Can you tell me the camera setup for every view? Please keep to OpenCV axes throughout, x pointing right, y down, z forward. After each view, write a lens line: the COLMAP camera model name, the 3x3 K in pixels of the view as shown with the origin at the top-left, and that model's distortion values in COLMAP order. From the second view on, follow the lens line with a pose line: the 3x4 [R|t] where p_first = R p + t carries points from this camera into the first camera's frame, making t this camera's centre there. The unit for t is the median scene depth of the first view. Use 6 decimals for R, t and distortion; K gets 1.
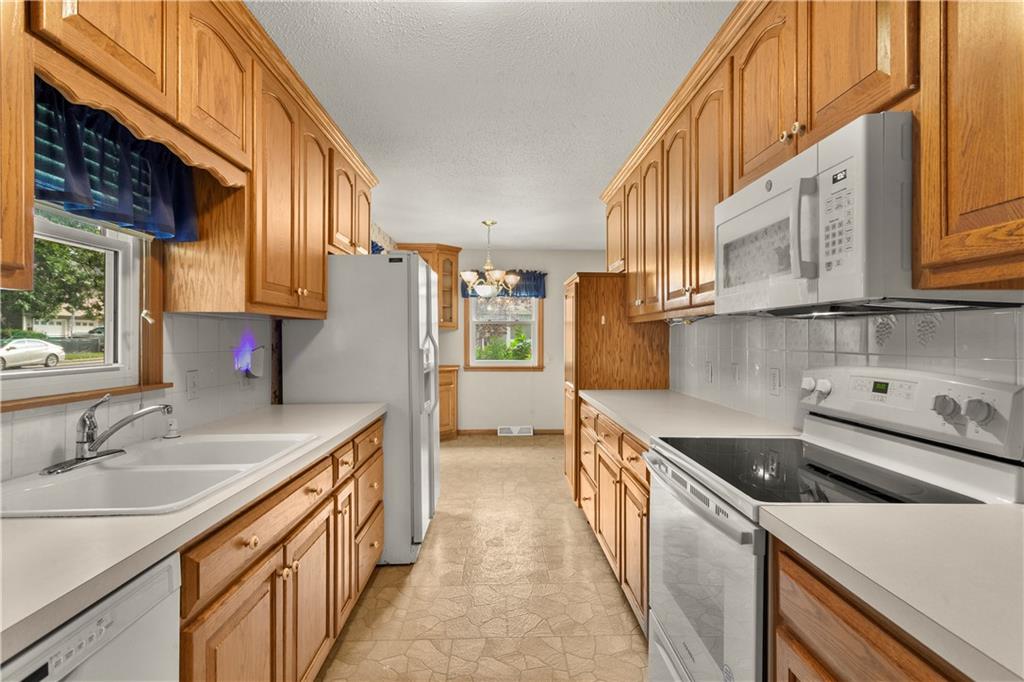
lens RADIAL K [[494.4, 0, 510.2], [0, 494.4, 341.1], [0, 0, 1]] dist [0.000037, 0.001758]
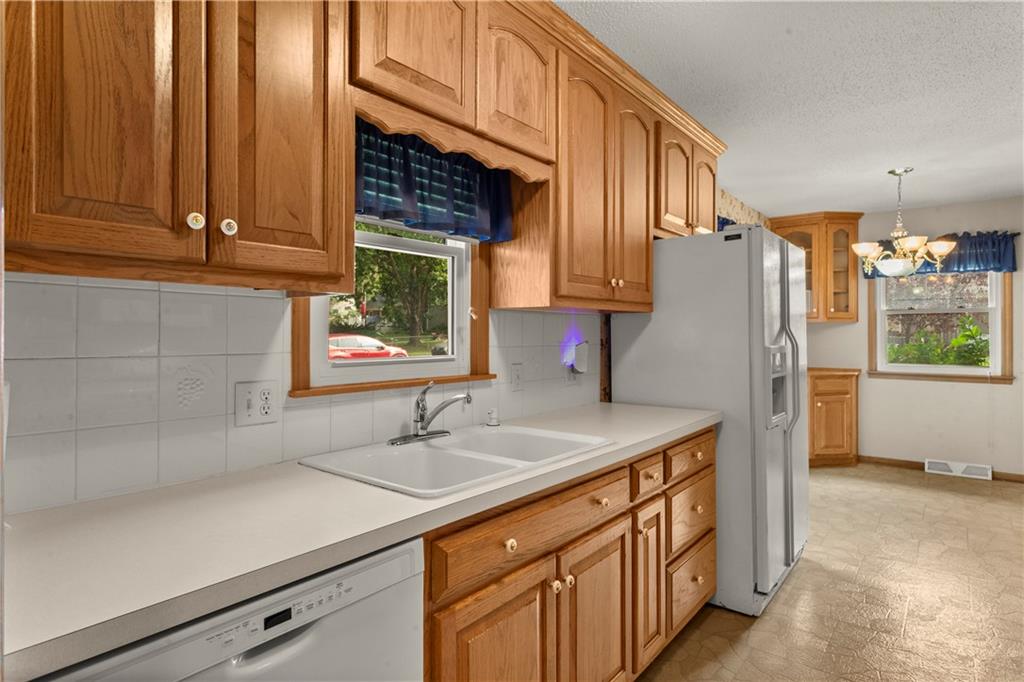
lens RADIAL K [[538.4, 0, 512.6], [0, 538.4, 332.4], [0, 0, 1]] dist [-0.005943, 0.002287]
pose [[0.757389, -0.000886, -0.652964, 0.099712], [-0.004163, 0.999972, -0.006185, 0.000161], [0.652951, 0.007402, 0.757364, 0.124999]]
